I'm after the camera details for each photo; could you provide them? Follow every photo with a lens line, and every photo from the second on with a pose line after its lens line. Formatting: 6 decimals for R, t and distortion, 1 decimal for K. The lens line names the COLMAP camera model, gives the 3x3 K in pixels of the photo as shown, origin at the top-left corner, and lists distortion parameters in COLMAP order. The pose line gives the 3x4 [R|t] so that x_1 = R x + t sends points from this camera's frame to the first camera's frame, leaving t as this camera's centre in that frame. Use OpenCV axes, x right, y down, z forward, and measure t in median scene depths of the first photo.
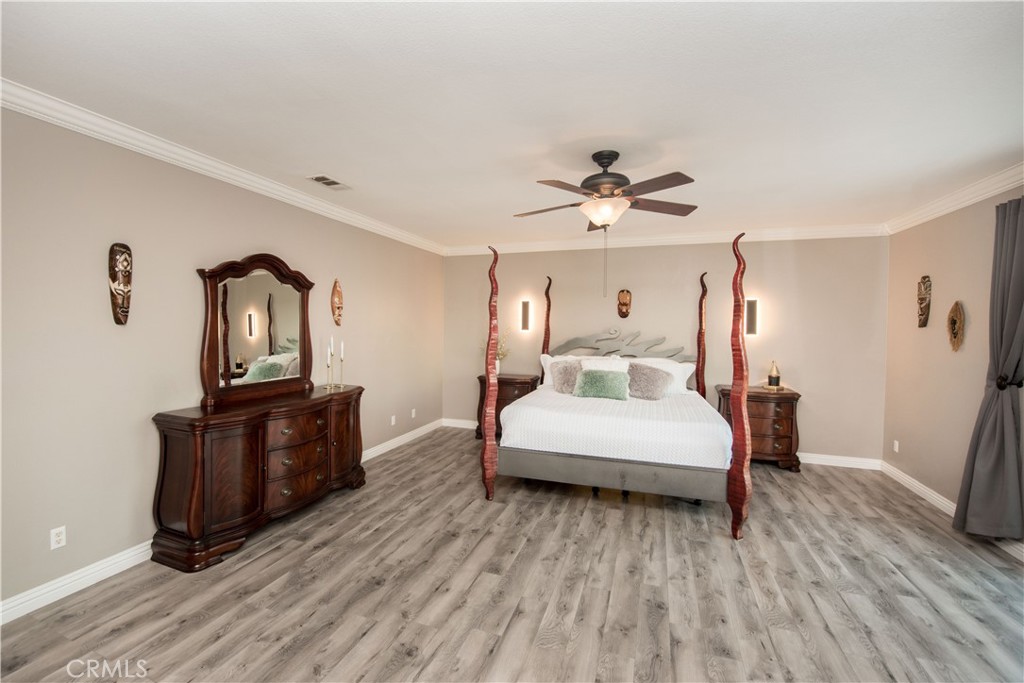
lens RADIAL K [[435.5, 0, 485.2], [0, 435.5, 338.0], [0, 0, 1]] dist [-0.019992, -0.000958]
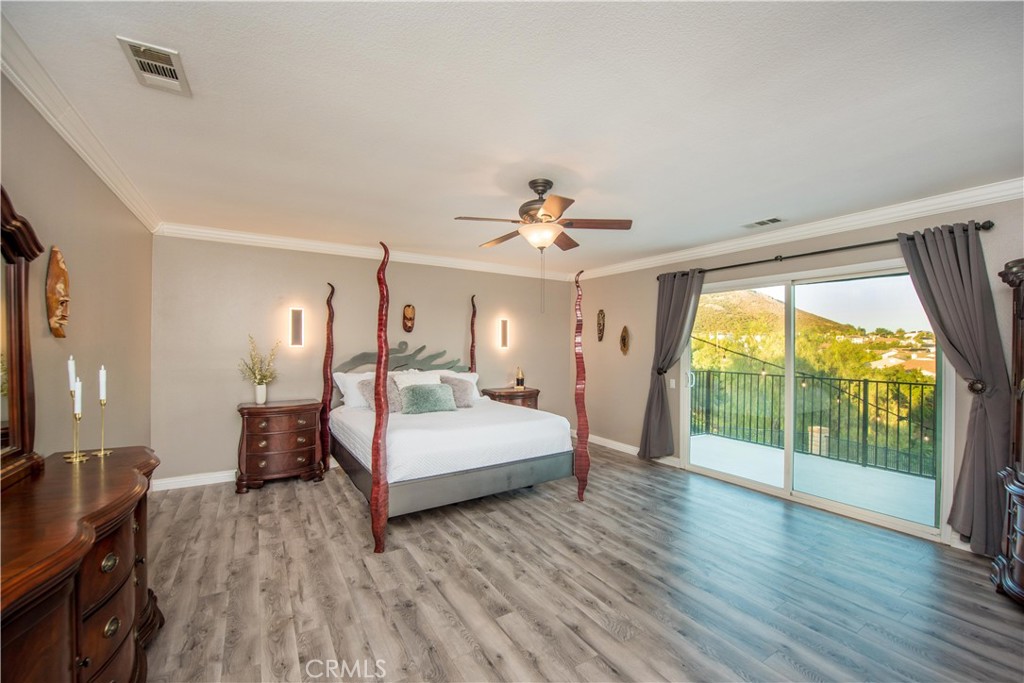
lens RADIAL K [[417.0, 0, 511.4], [0, 417.0, 346.8], [0, 0, 1]] dist [-0.020589, -0.000592]
pose [[0.597908, -0.009850, 0.801504, -0.517566], [0.022102, 0.999747, -0.004202, -0.005189], [-0.801260, 0.020227, 0.597975, 0.368093]]
